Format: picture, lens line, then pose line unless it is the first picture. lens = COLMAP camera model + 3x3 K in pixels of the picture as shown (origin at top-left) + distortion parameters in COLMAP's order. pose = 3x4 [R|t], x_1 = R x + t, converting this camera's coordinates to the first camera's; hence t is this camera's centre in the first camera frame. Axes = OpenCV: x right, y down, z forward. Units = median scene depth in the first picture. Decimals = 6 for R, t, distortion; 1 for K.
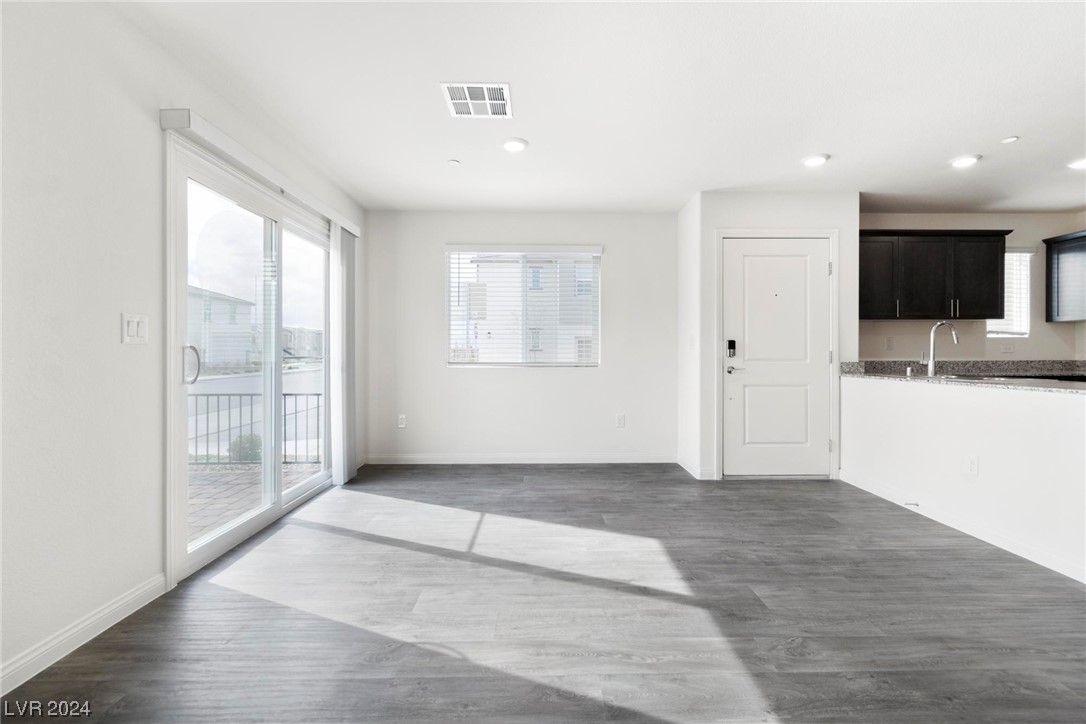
lens RADIAL K [[478.8, 0, 537.0], [0, 478.8, 356.8], [0, 0, 1]] dist [0.017080, -0.000157]
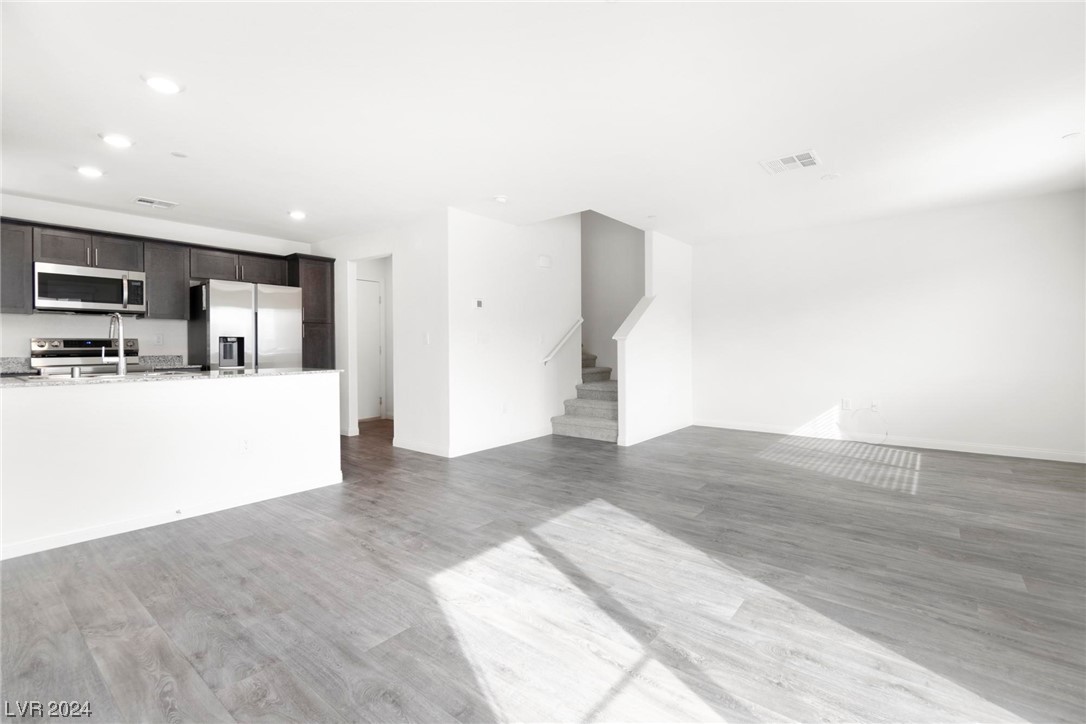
lens RADIAL K [[478.8, 0, 547.5], [0, 478.8, 355.2], [0, 0, 1]] dist [0.017080, -0.000157]
pose [[-0.780627, -0.007493, 0.624952, -0.468041], [0.007253, 0.999752, 0.021048, -0.014808], [-0.624955, 0.020963, -0.780379, 1.686065]]
